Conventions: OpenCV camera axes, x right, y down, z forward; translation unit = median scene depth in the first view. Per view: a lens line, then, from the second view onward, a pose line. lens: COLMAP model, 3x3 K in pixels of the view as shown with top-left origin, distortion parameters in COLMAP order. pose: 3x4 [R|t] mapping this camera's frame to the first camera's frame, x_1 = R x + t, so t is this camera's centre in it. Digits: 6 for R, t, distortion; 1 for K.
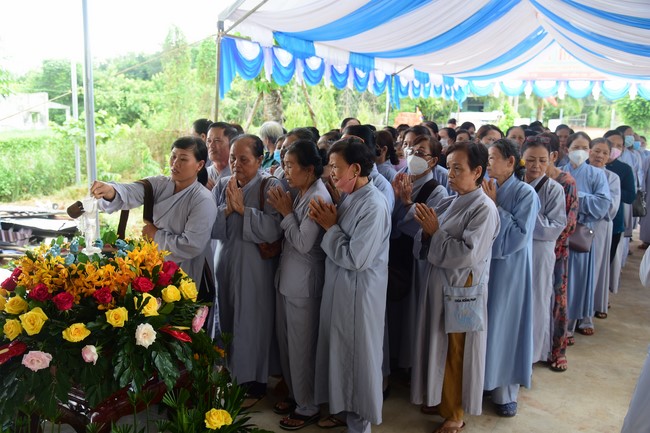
lens RADIAL K [[567.9, 0, 328.7], [0, 567.9, 215.4], [0, 0, 1]] dist [-0.024126, 0.014582]
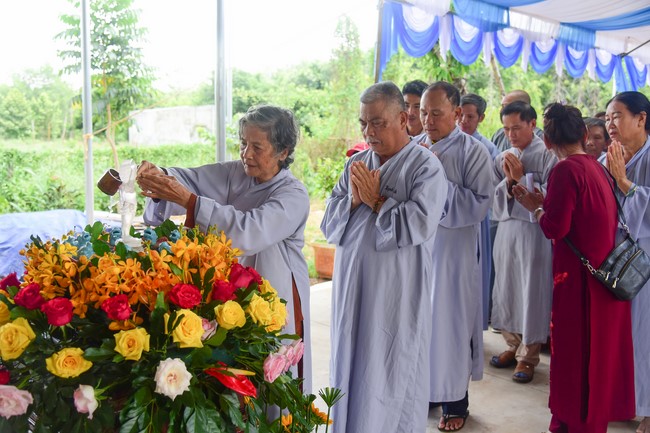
lens RADIAL K [[662.1, 0, 325.9], [0, 662.1, 201.0], [0, 0, 1]] dist [-0.015834, 0.000000]
pose [[0.952551, 0.017327, -0.303886, 0.039700], [-0.040576, 0.996696, -0.070360, 0.061938], [0.301663, 0.079352, 0.950107, 0.339571]]
